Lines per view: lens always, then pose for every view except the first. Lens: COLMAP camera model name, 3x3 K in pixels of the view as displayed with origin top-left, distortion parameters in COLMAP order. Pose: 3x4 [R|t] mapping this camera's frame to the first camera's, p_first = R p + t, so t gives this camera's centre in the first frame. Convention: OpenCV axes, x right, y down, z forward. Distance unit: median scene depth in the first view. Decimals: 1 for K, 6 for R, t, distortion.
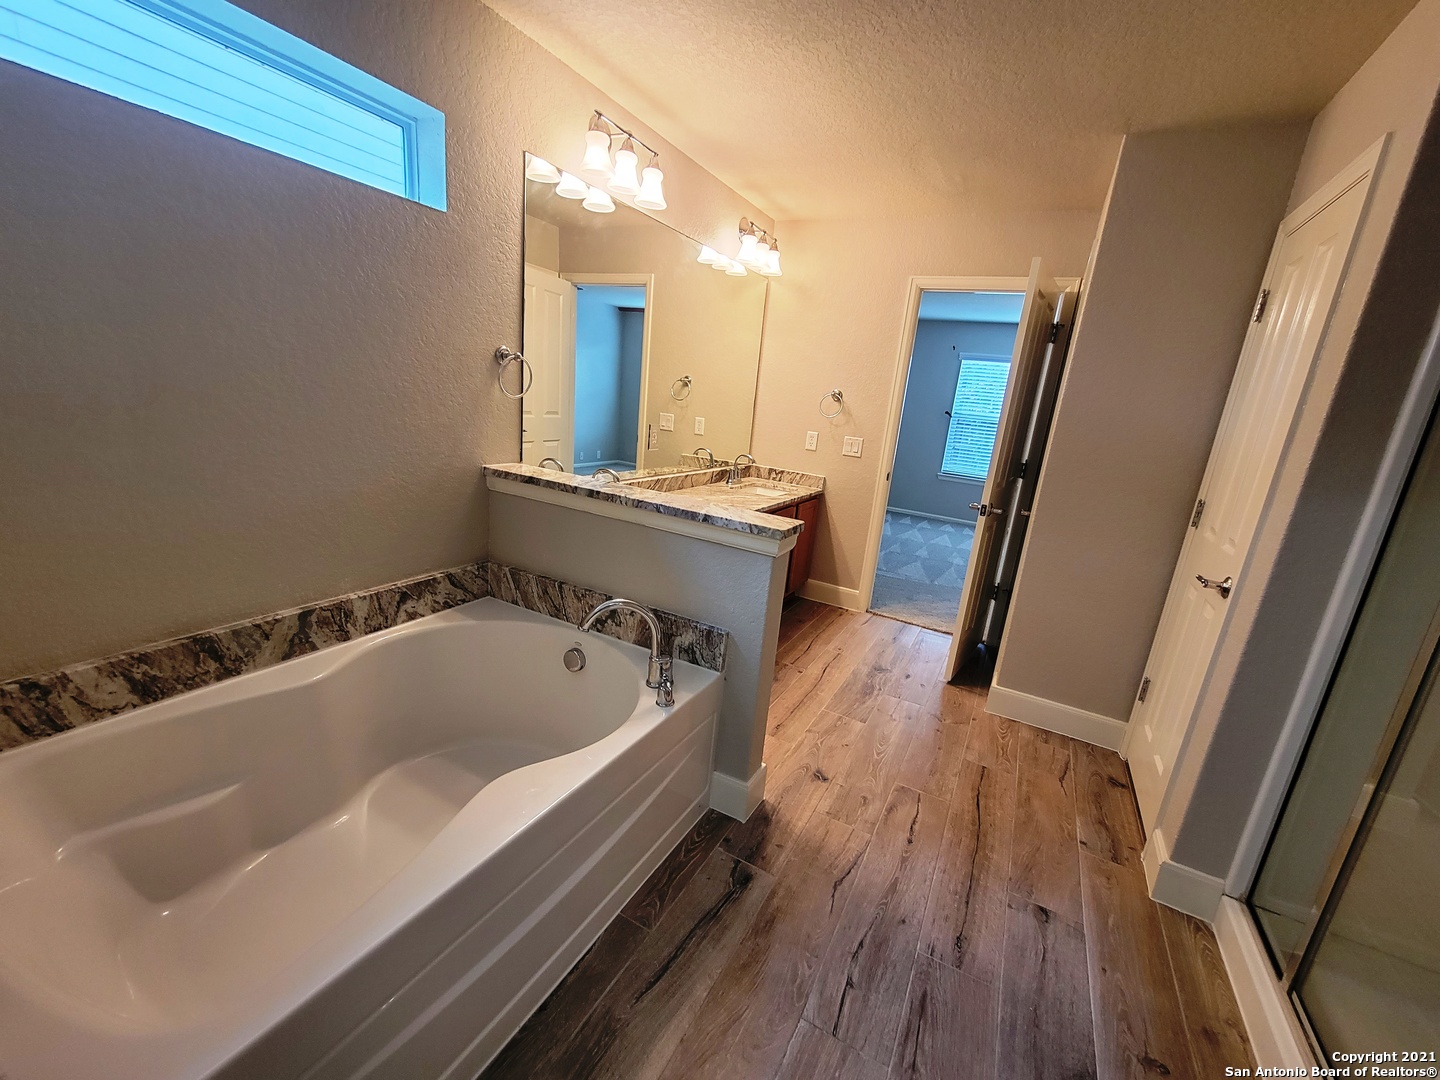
lens RADIAL K [[587.8, 0, 723.1], [0, 587.8, 541.0], [0, 0, 1]] dist [0.003546, -0.003899]
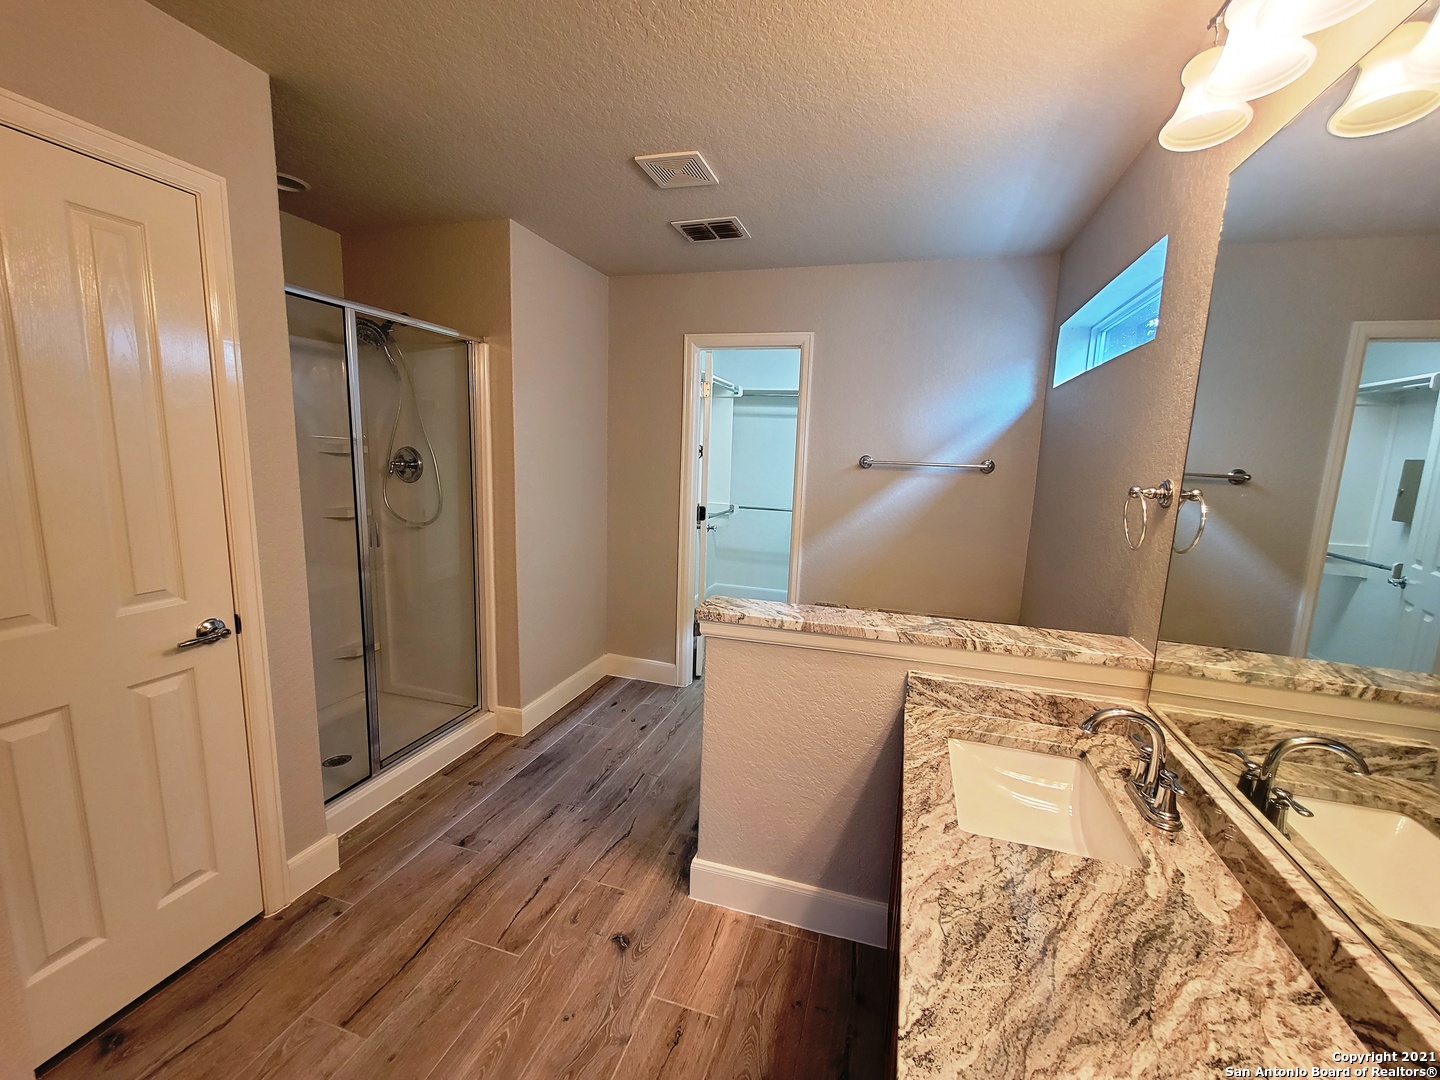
lens RADIAL K [[587.8, 0, 728.5], [0, 587.8, 544.3], [0, 0, 1]] dist [0.003546, -0.003899]
pose [[-0.971693, -0.102164, -0.213013, 0.269187], [-0.177910, 0.909680, 0.375272, -0.447770], [0.155435, 0.402547, -0.902106, 1.646886]]
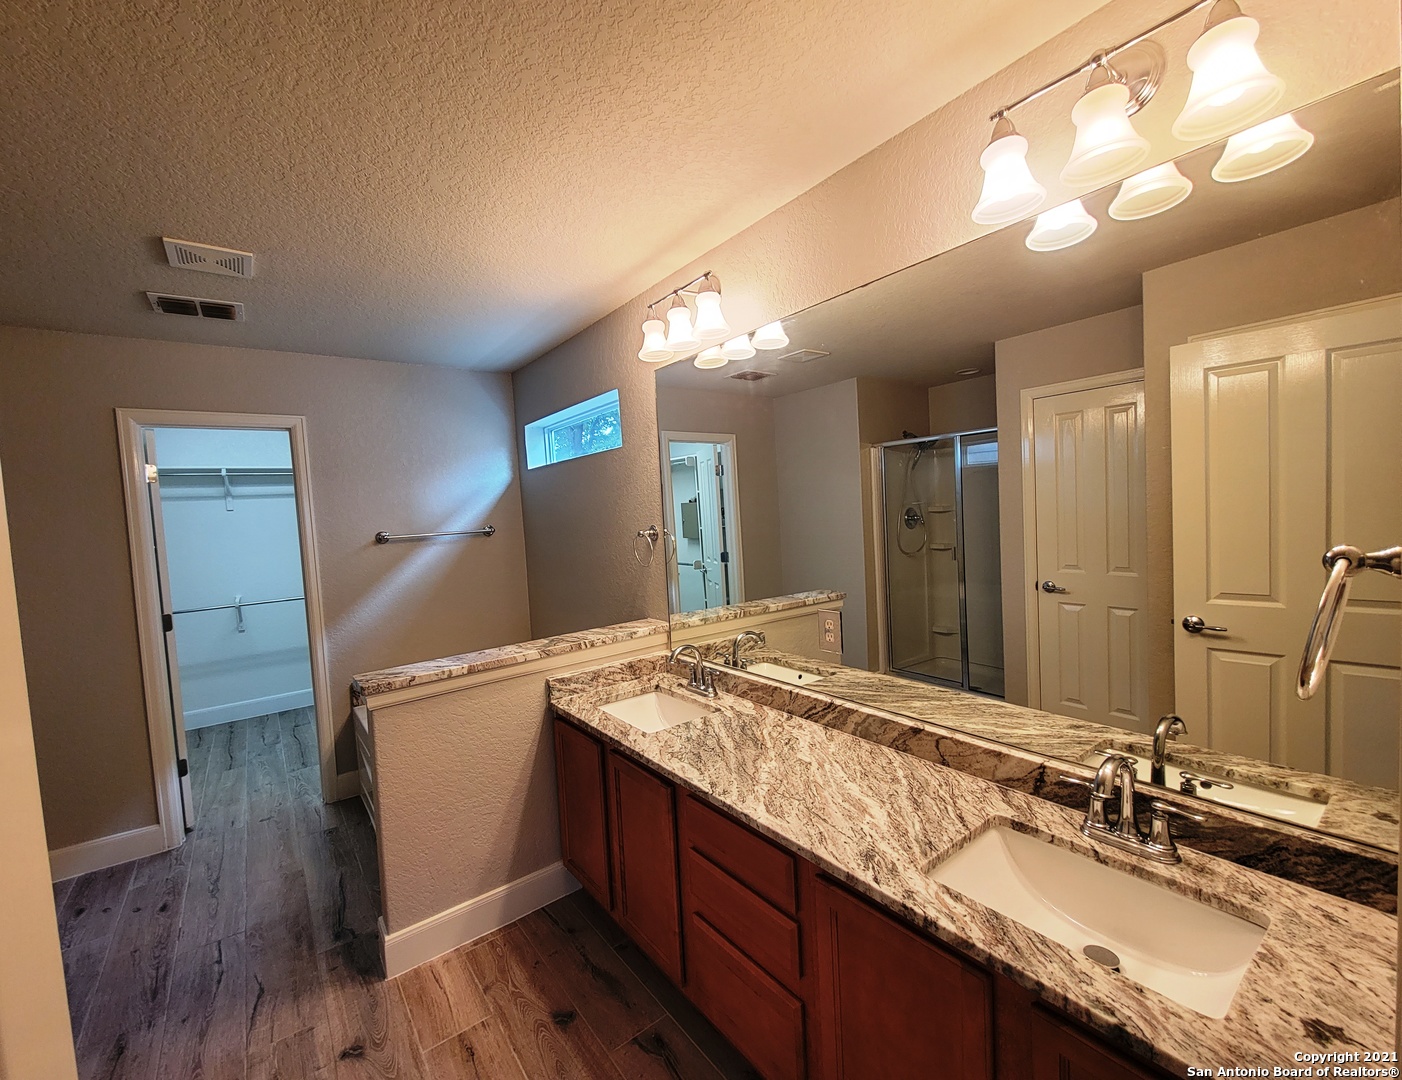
lens RADIAL K [[585.3, 0, 699.2], [0, 585.3, 539.2], [0, 0, 1]] dist [-0.008703, -0.001372]
pose [[-0.416005, -0.029439, -0.908886, 0.732624], [-0.214140, 0.974540, 0.066448, -0.423083], [0.883790, 0.222271, -0.411717, 1.680494]]
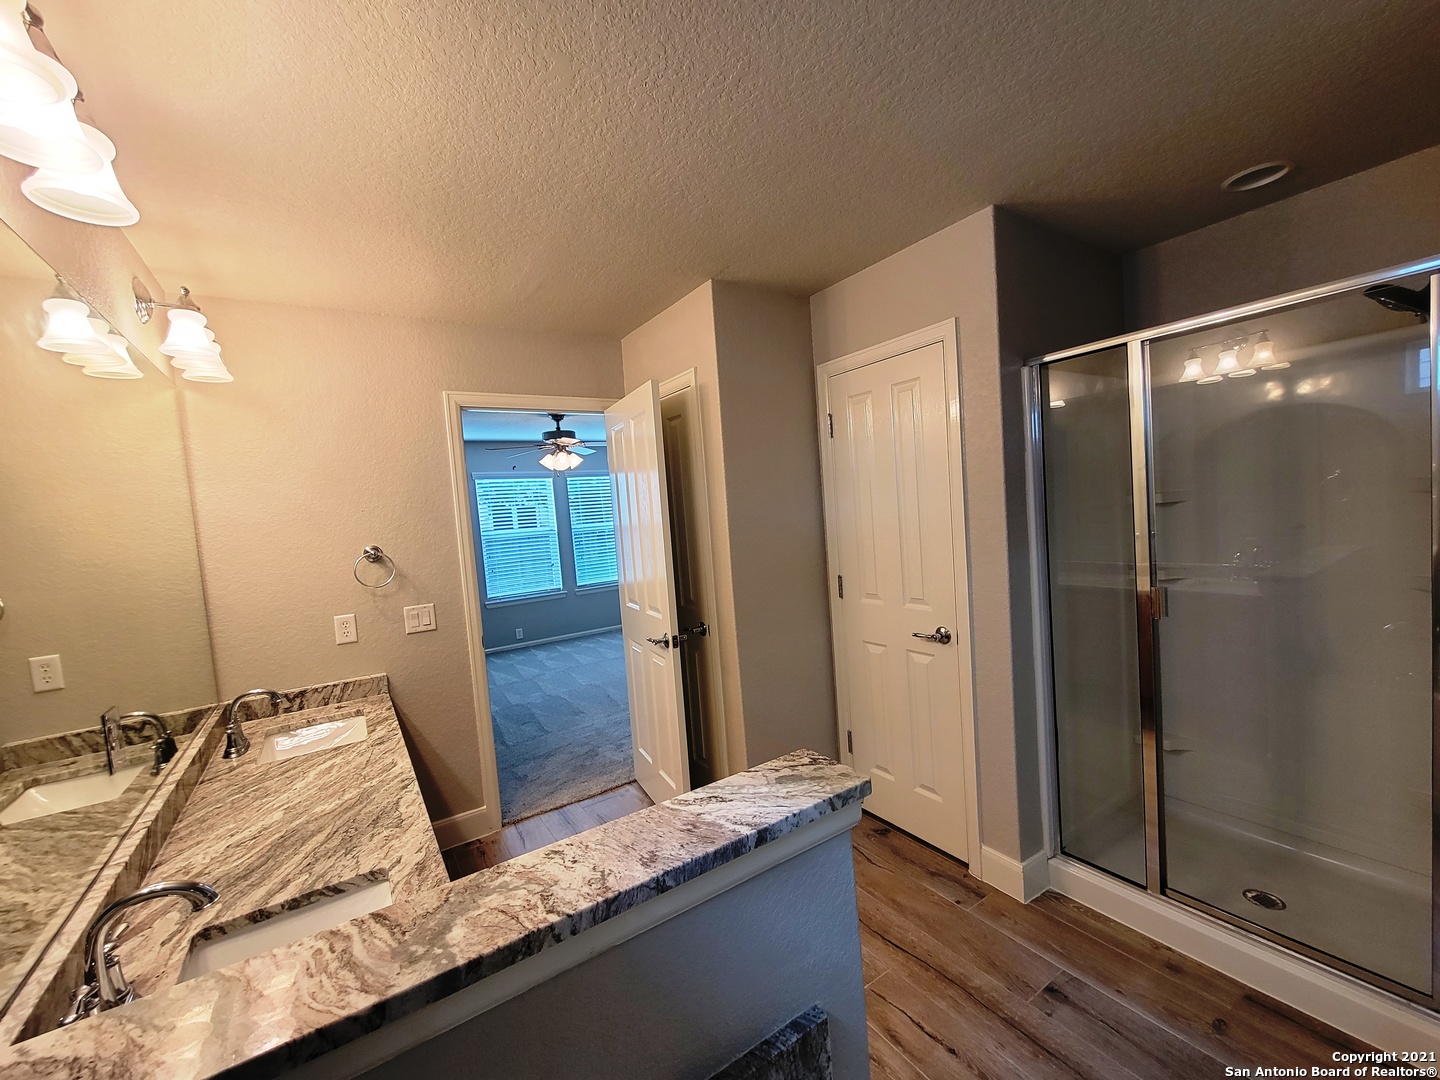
lens RADIAL K [[587.8, 0, 726.6], [0, 587.8, 543.2], [0, 0, 1]] dist [0.003546, -0.003899]
pose [[0.462497, -0.185112, 0.867081, -0.378682], [0.335569, 0.941757, 0.022063, -0.259256], [-0.820664, 0.280762, 0.497678, 0.616072]]
